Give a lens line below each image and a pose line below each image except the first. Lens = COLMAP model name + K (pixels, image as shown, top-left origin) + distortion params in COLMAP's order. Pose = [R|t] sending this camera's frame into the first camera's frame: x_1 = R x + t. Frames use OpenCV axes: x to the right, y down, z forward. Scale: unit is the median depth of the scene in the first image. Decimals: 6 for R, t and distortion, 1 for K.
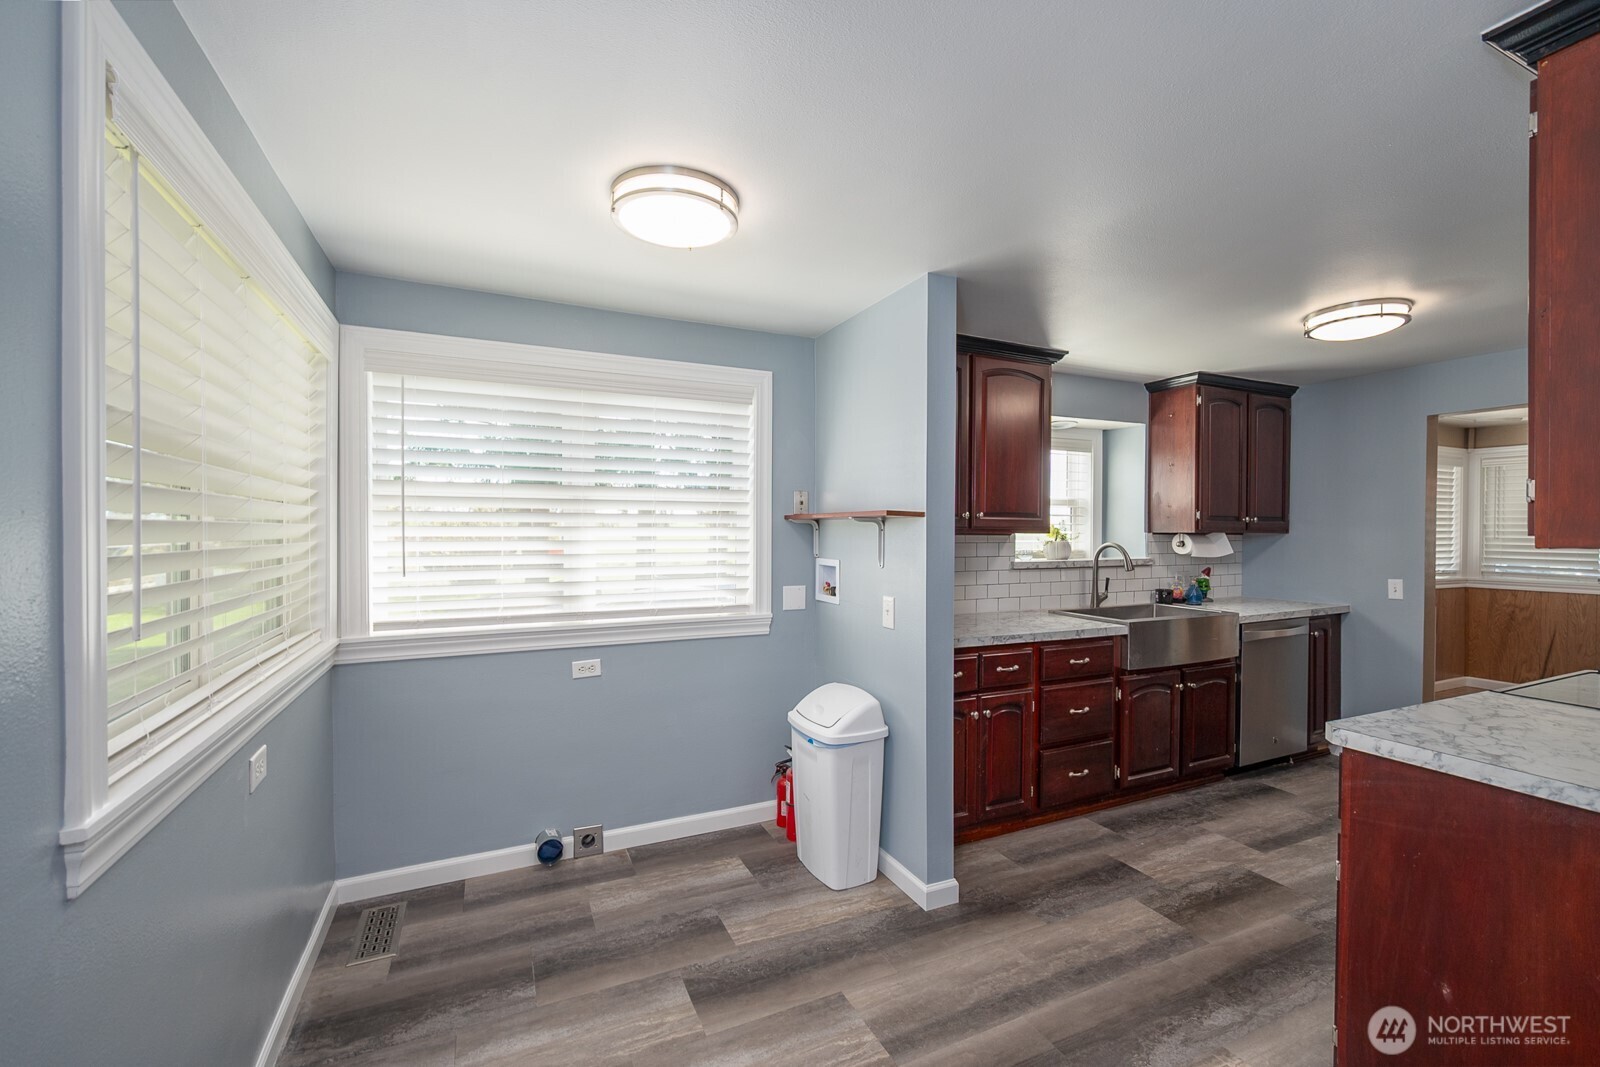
lens RADIAL K [[688.5, 0, 796.3], [0, 688.5, 537.2], [0, 0, 1]] dist [0.000440, -0.000435]
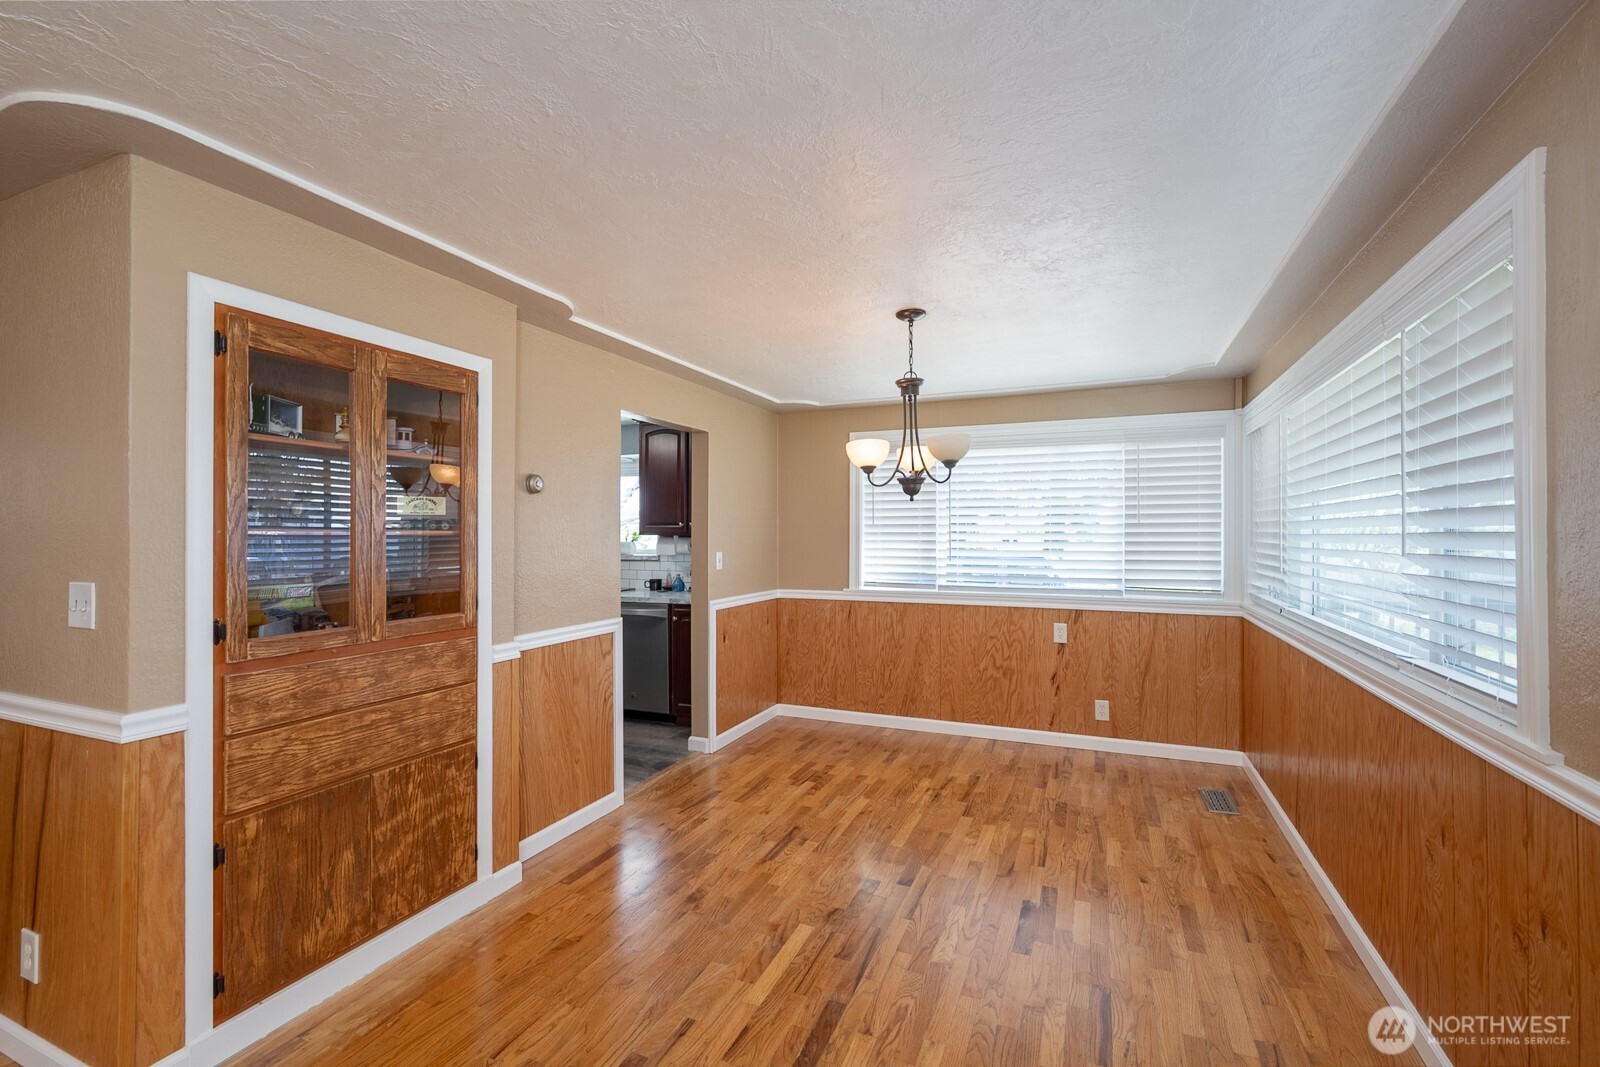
lens RADIAL K [[688.5, 0, 802.9], [0, 688.5, 528.2], [0, 0, 1]] dist [0.000440, -0.000435]
pose [[0.655832, -0.015323, -0.754751, 1.891890], [-0.002759, 0.999739, -0.022694, 0.006913], [0.754902, 0.016965, 0.655618, 0.382230]]
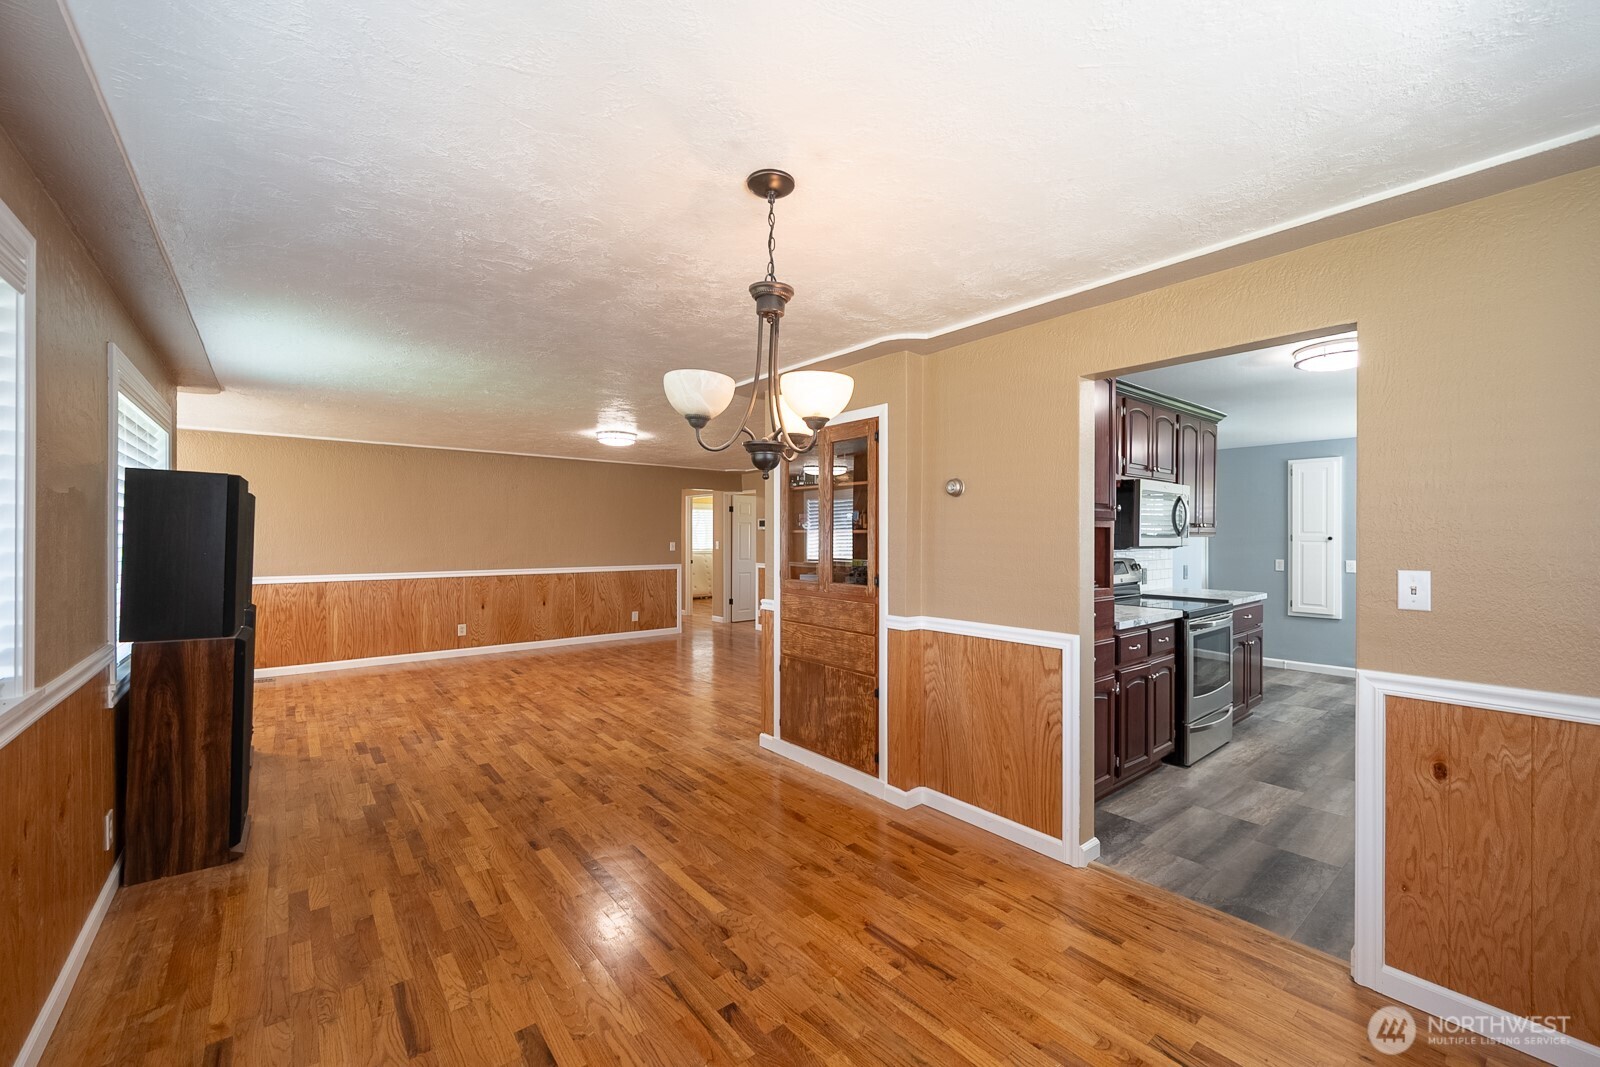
lens RADIAL K [[636.4, 0, 805.1], [0, 636.4, 530.3], [0, 0, 1]] dist [-0.004470, 0.000946]
pose [[-0.970791, -0.009709, -0.239731, 1.485796], [-0.011031, 0.999930, 0.004176, -0.006572], [0.239674, 0.006699, -0.970830, 1.396956]]
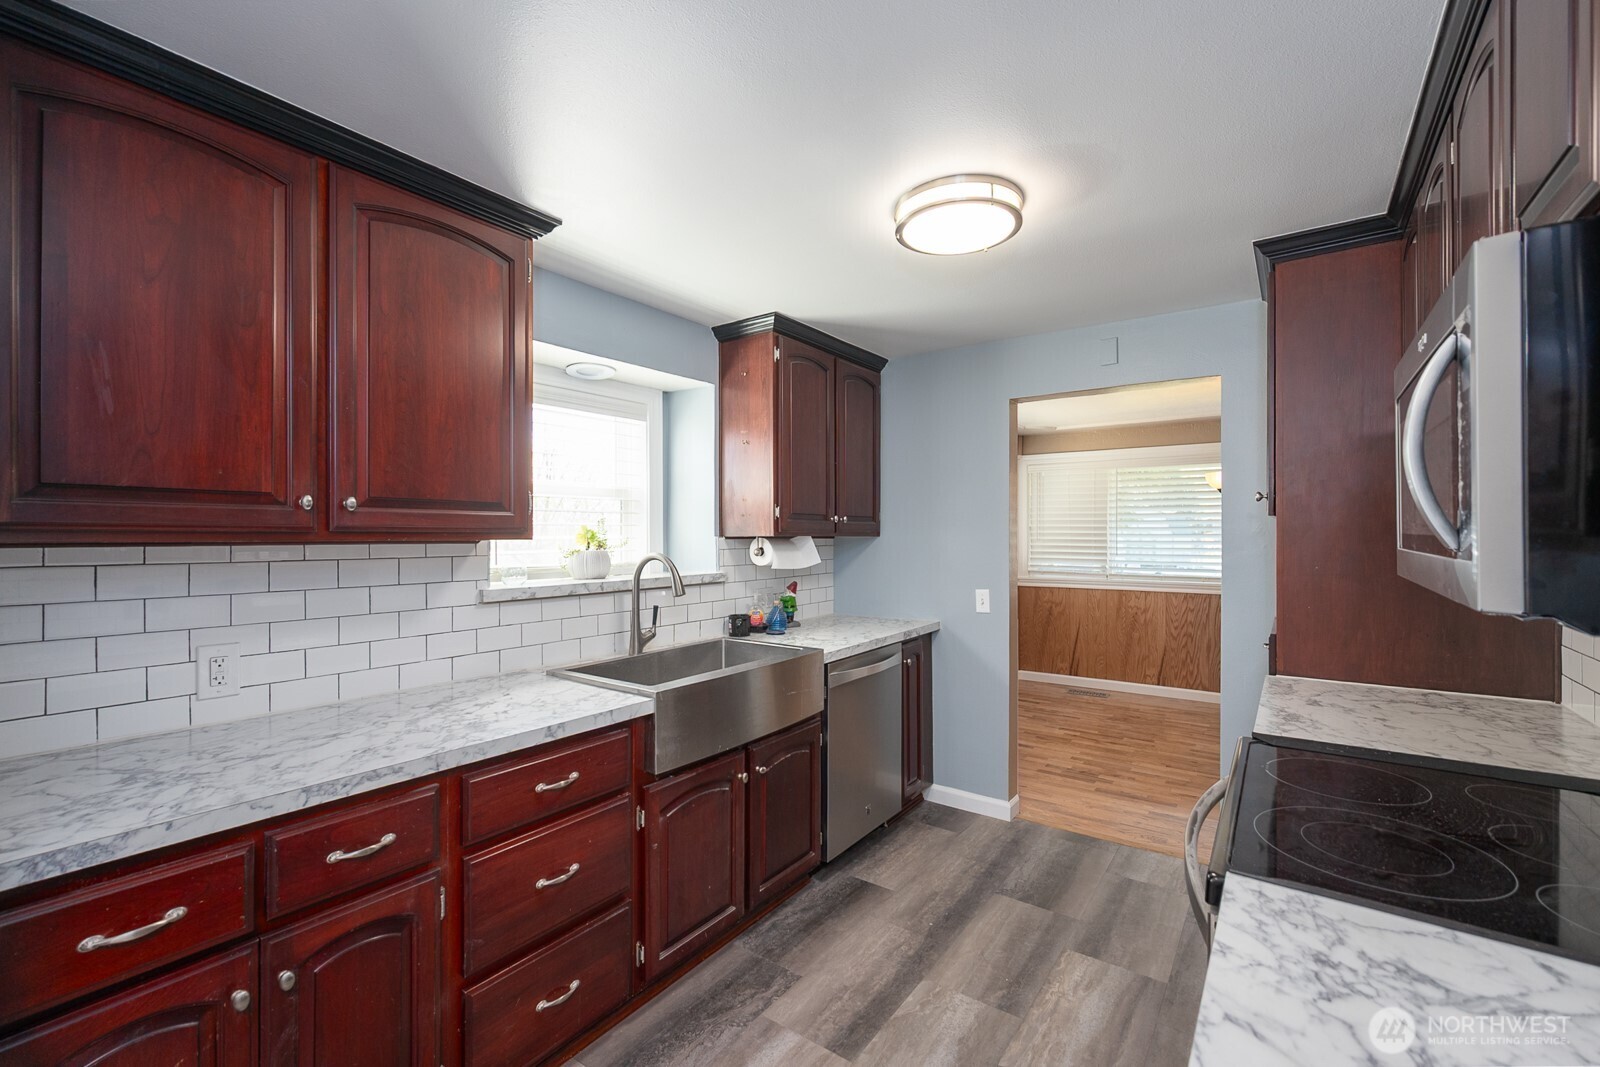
lens RADIAL K [[688.5, 0, 804.5], [0, 688.5, 538.9], [0, 0, 1]] dist [0.000440, -0.000435]
pose [[0.871815, -0.009011, 0.489752, 0.267424], [0.010724, 0.999942, -0.000692, -0.003204], [-0.489717, 0.005855, 0.871862, 0.373595]]
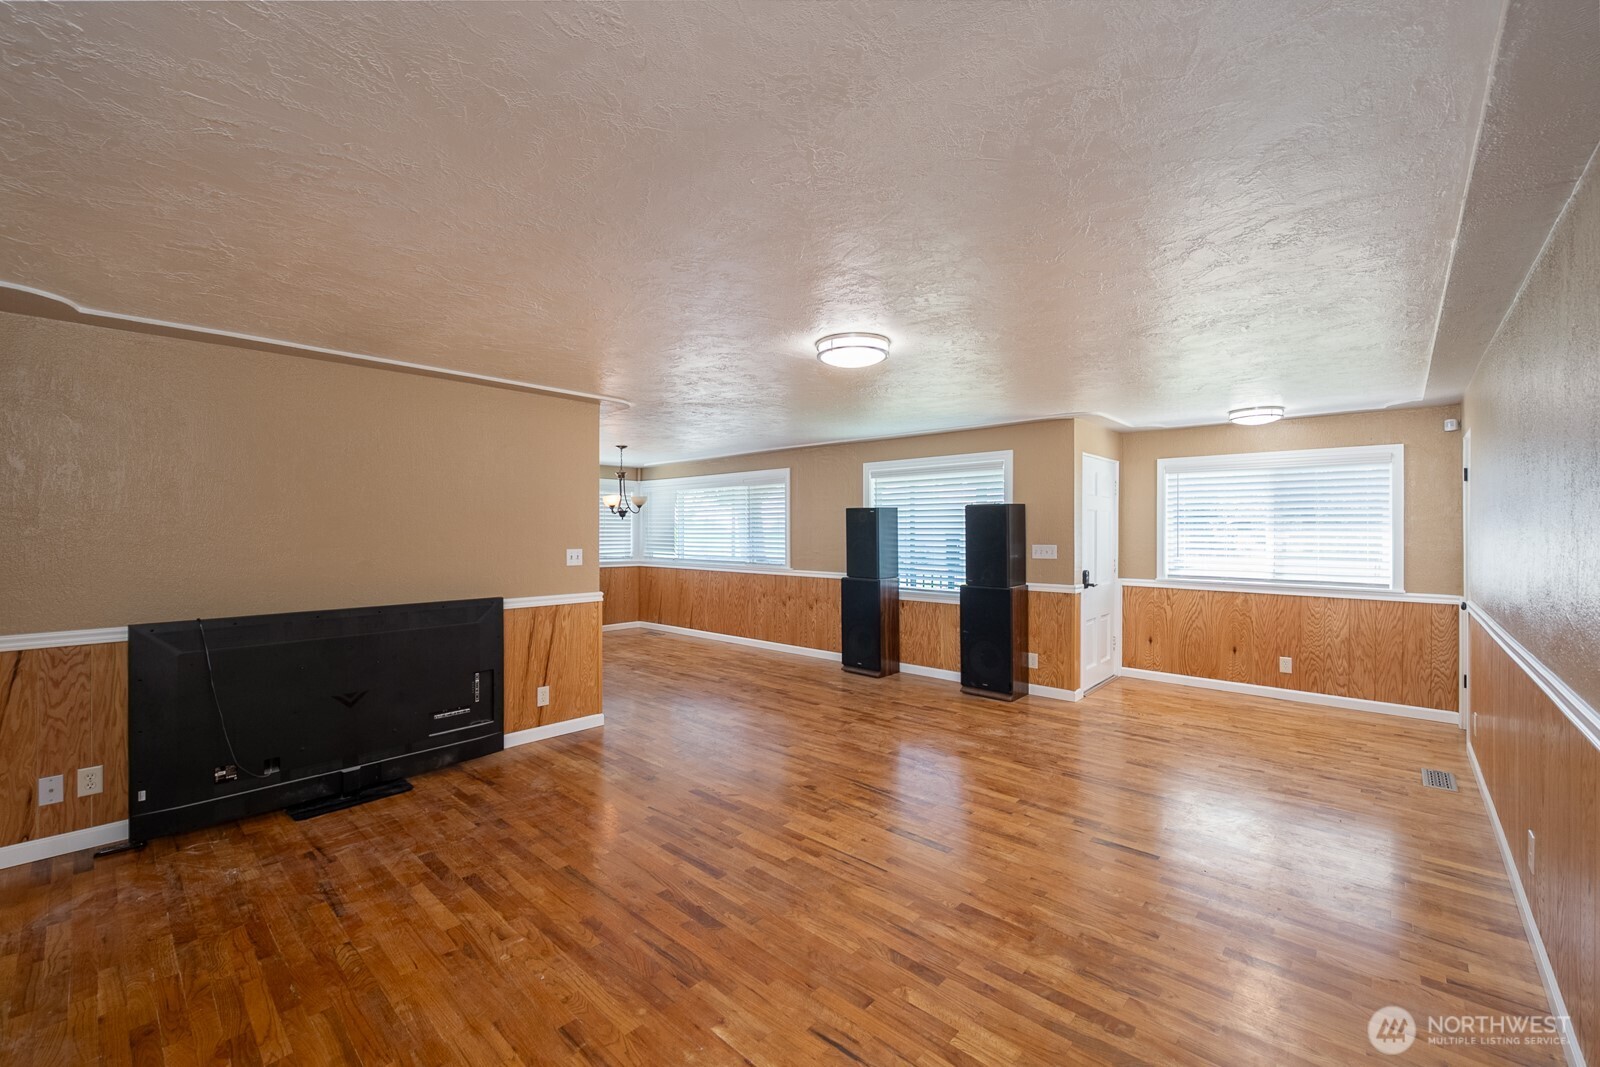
lens RADIAL K [[648.0, 0, 815.8], [0, 648.0, 528.8], [0, 0, 1]] dist [0.002558, 0.000053]
pose [[0.919864, -0.002982, 0.392226, 1.195322], [0.009185, 0.999861, -0.013940, 0.015851], [-0.392130, 0.016425, 0.919763, -0.916080]]
